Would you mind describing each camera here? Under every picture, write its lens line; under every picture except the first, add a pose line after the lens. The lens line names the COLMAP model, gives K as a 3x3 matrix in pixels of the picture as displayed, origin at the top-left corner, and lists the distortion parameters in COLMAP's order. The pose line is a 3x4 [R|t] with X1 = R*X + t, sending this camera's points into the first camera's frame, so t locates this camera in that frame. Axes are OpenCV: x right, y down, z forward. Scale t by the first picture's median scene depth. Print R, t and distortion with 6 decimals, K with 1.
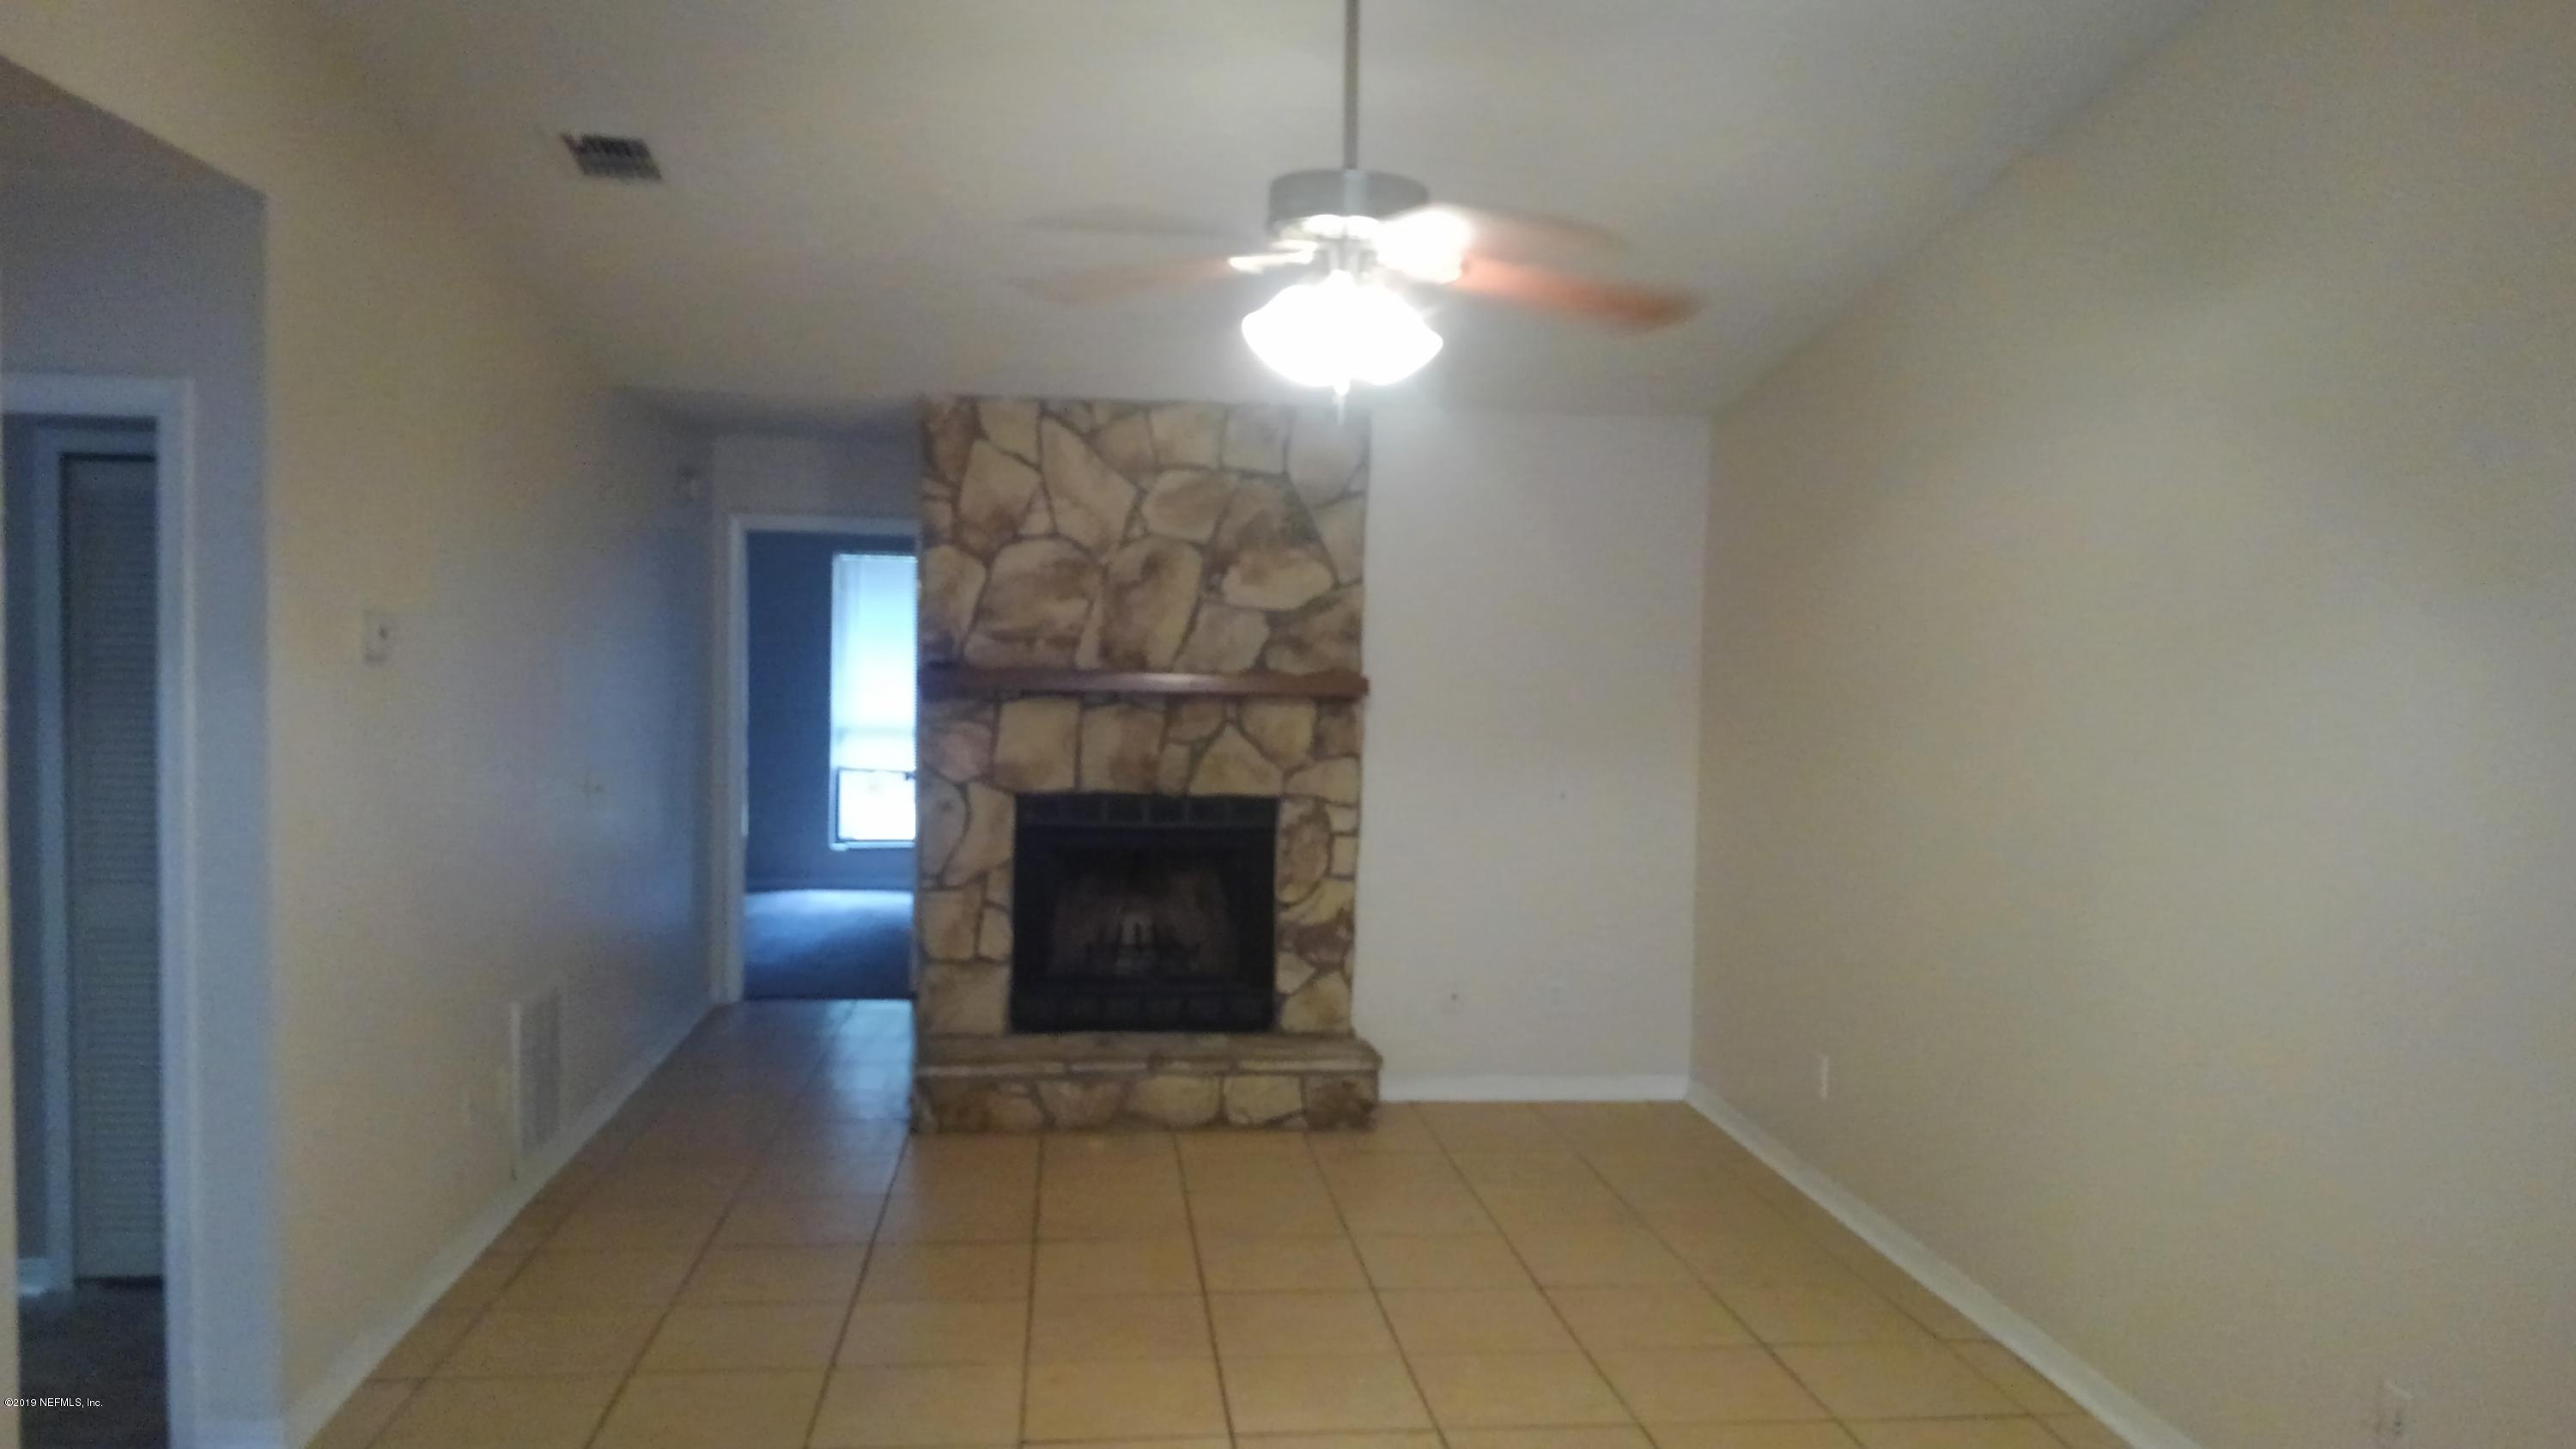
lens RADIAL K [[1928.3, 0, 1286.0], [0, 1928.3, 766.1], [0, 0, 1]] dist [0.007223, -0.053748]
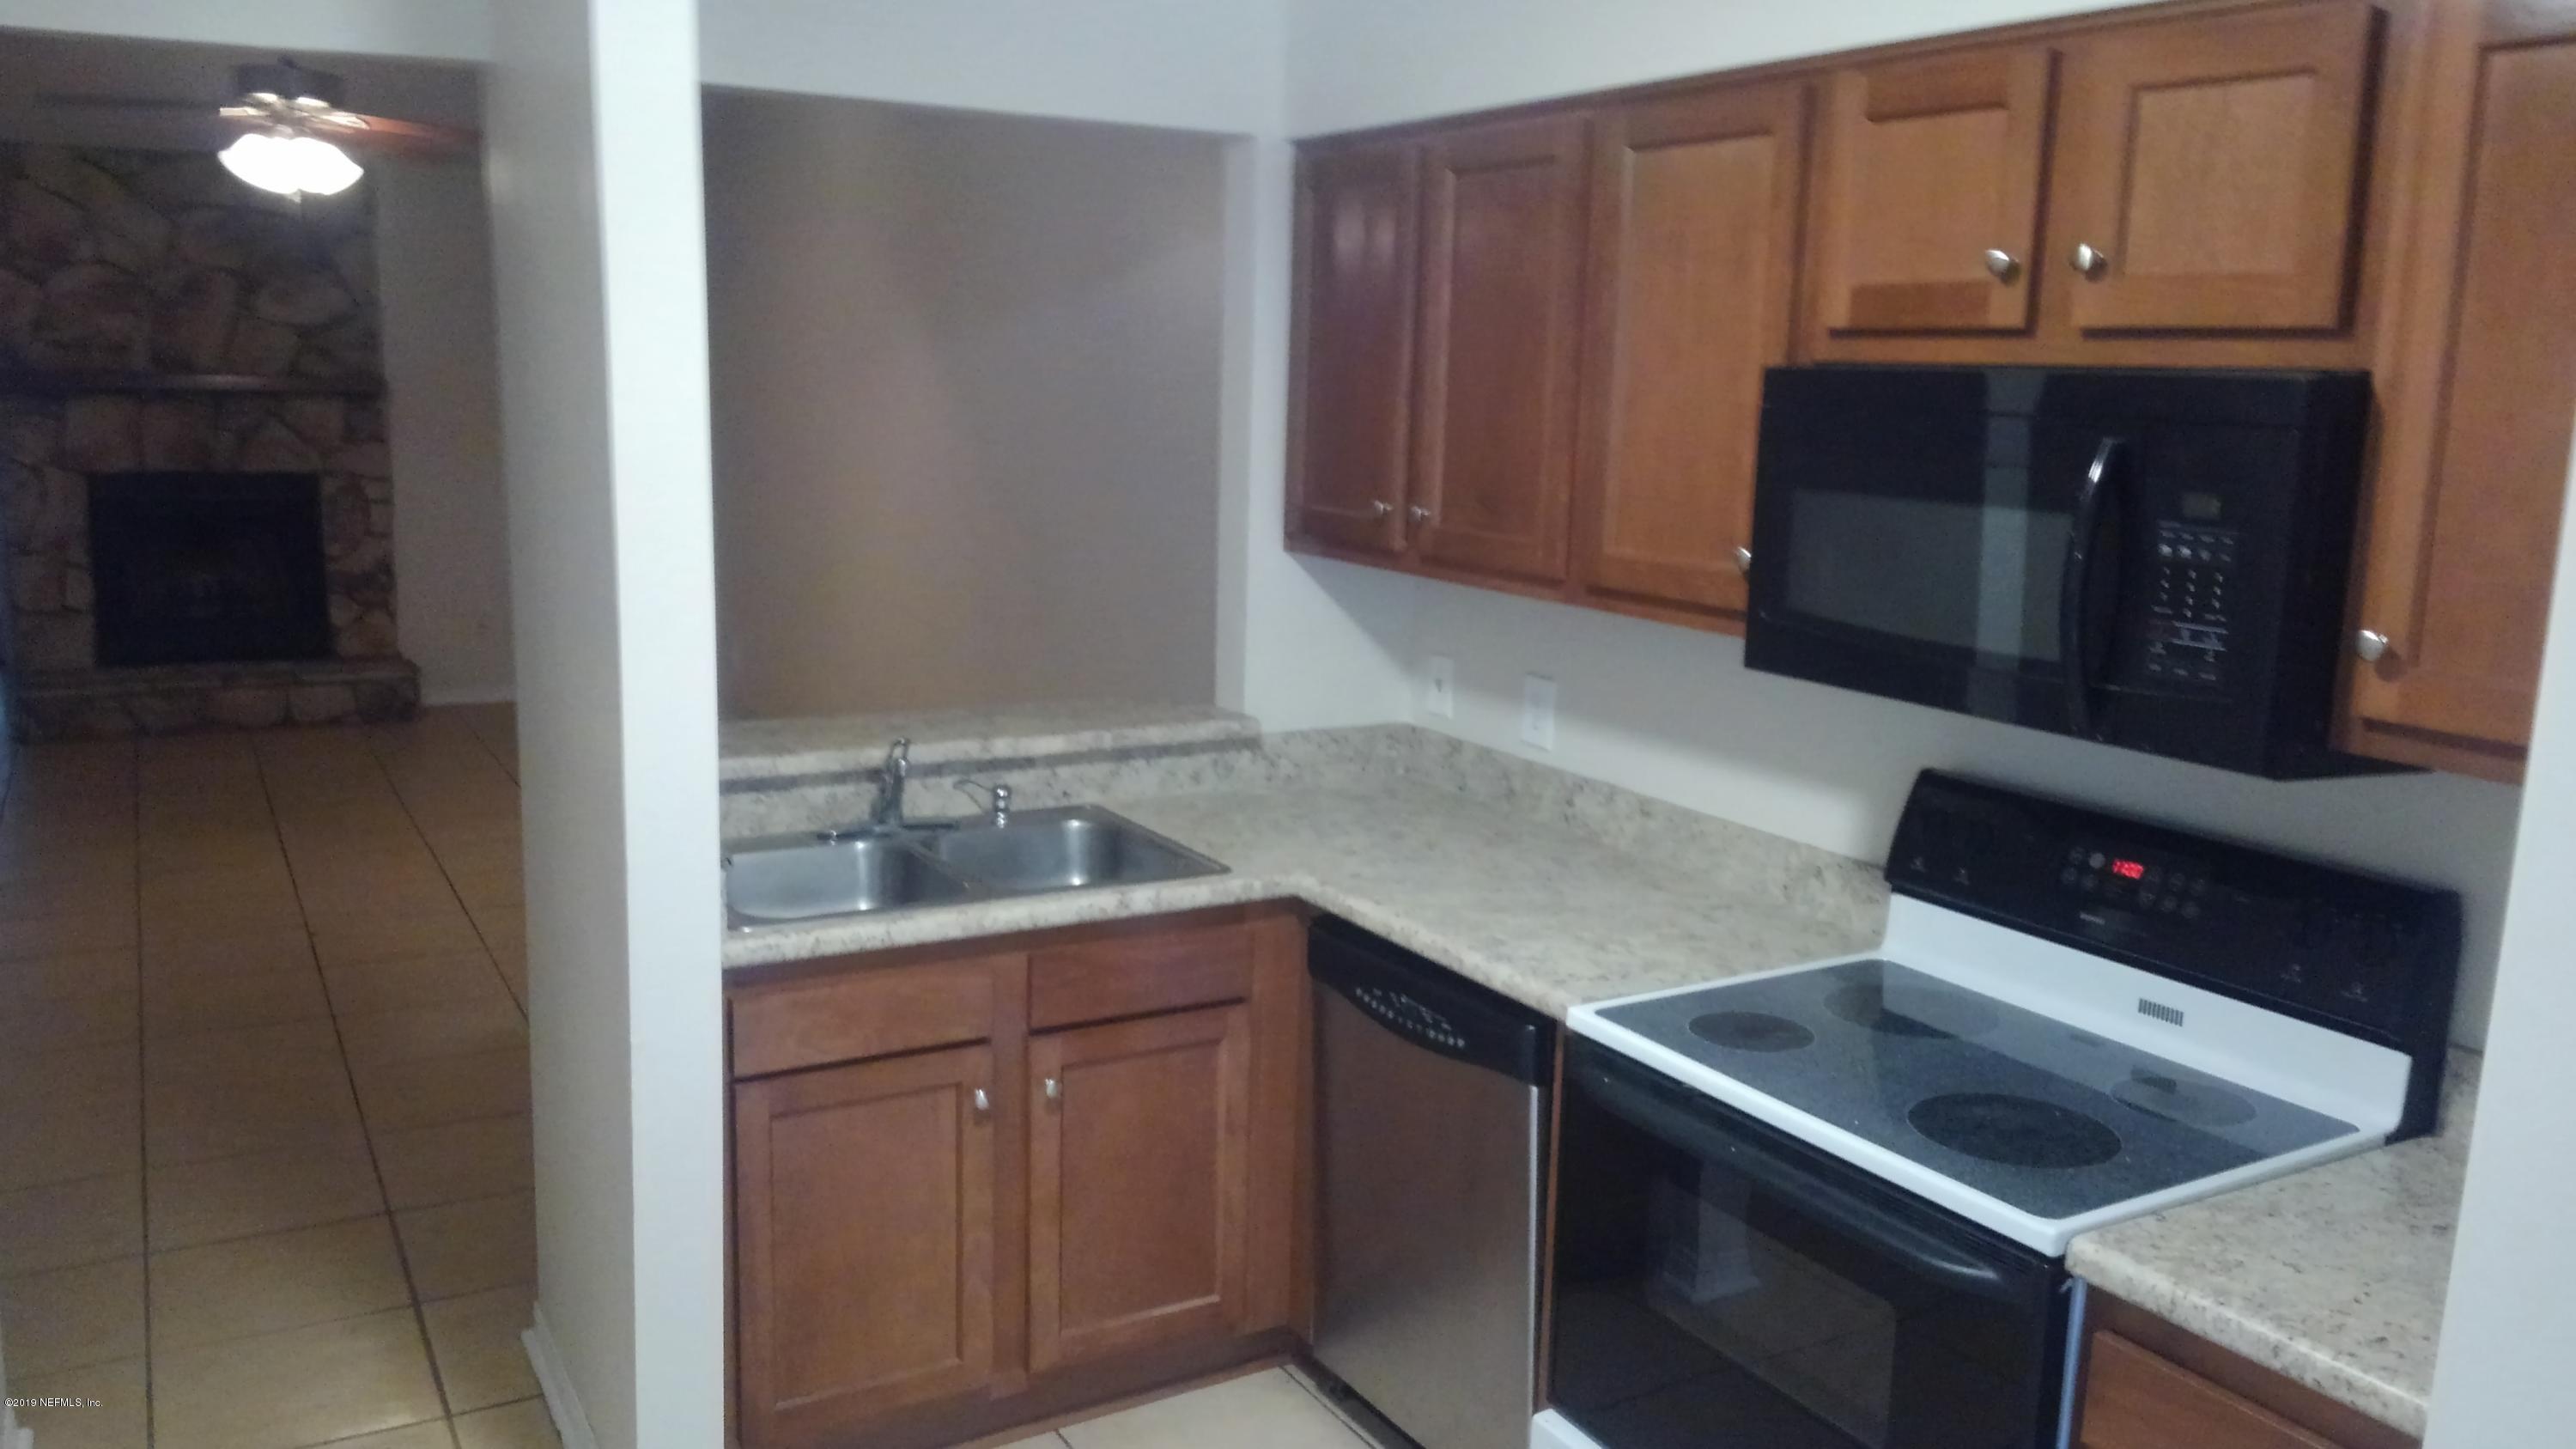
lens RADIAL K [[1928.3, 0, 1286.0], [0, 1928.3, 766.1], [0, 0, 1]] dist [0.007223, -0.053748]
pose [[0.914135, -0.074035, 0.398592, 0.060096], [0.012947, 0.988014, 0.153820, 0.020158], [-0.405203, -0.135452, 0.904137, -0.446436]]
